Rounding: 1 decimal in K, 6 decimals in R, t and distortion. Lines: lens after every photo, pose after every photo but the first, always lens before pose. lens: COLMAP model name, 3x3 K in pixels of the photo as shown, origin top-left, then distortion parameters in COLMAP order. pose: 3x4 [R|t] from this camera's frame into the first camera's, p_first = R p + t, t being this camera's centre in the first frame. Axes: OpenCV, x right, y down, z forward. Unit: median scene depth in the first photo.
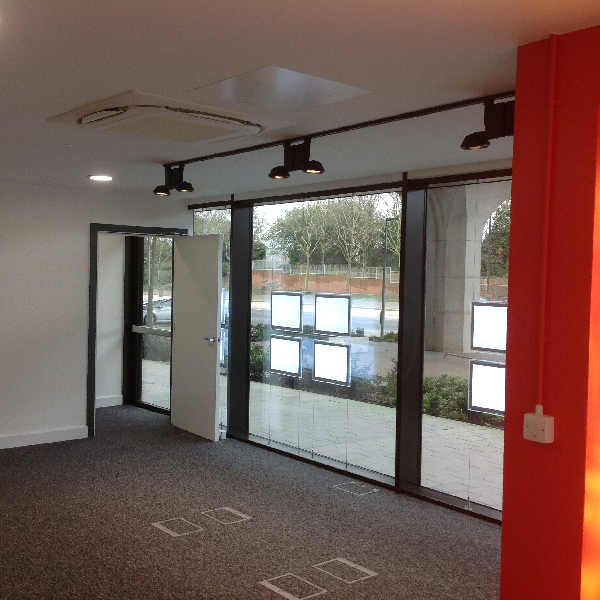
lens RADIAL K [[770.2, 0, 300.1], [0, 770.2, 307.1], [0, 0, 1]] dist [-0.024060, 0.033340]
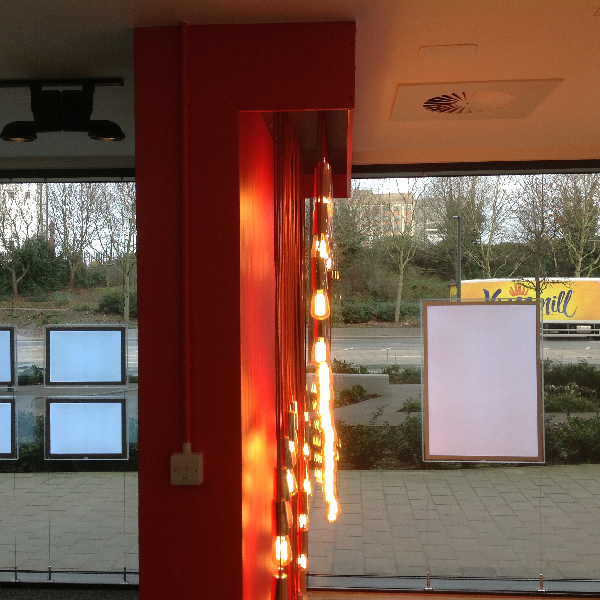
lens RADIAL K [[770.2, 0, 300.1], [0, 770.2, 307.1], [0, 0, 1]] dist [-0.024060, 0.033340]
pose [[0.673456, -0.024390, 0.738824, -0.244685], [0.041572, 0.999123, -0.004911, -0.016224], [-0.738057, 0.034022, 0.673880, 0.312962]]
